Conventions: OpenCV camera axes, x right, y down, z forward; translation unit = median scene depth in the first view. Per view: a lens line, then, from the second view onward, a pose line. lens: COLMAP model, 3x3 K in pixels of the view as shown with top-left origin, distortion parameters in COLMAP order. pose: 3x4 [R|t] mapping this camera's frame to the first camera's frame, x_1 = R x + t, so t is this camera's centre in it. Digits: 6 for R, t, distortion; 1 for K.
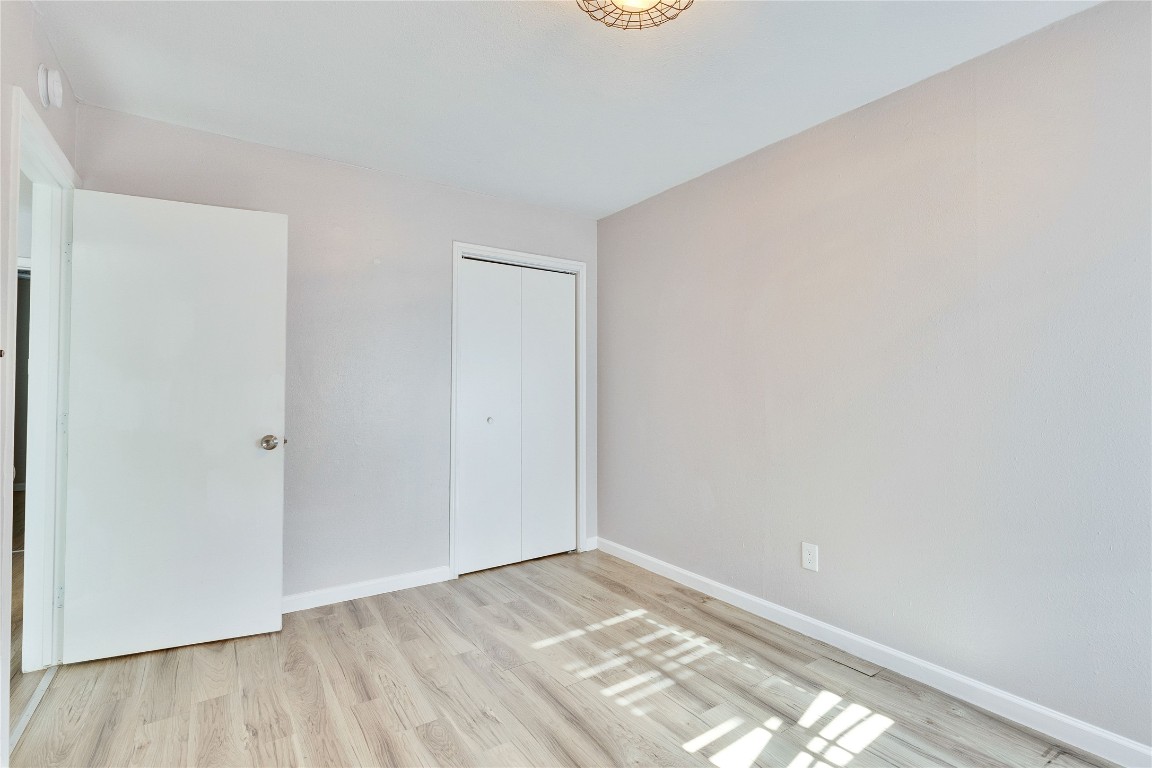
lens RADIAL K [[510.4, 0, 581.2], [0, 510.4, 387.1], [0, 0, 1]] dist [0.000792, -0.000131]
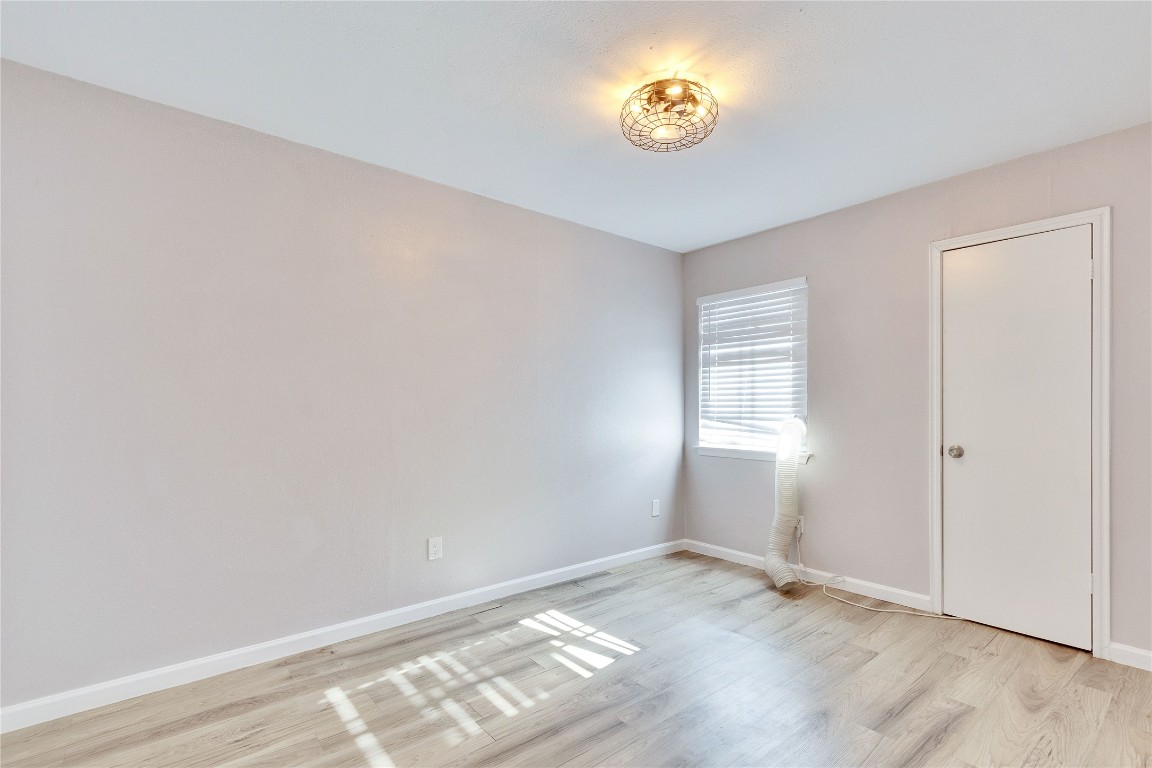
lens RADIAL K [[510.4, 0, 581.2], [0, 510.4, 387.1], [0, 0, 1]] dist [0.000792, -0.000131]
pose [[-0.030187, 0.018502, 0.999373, -0.847057], [-0.008608, 0.999787, -0.018770, -0.031525], [-0.999507, -0.009169, -0.030022, 0.766223]]
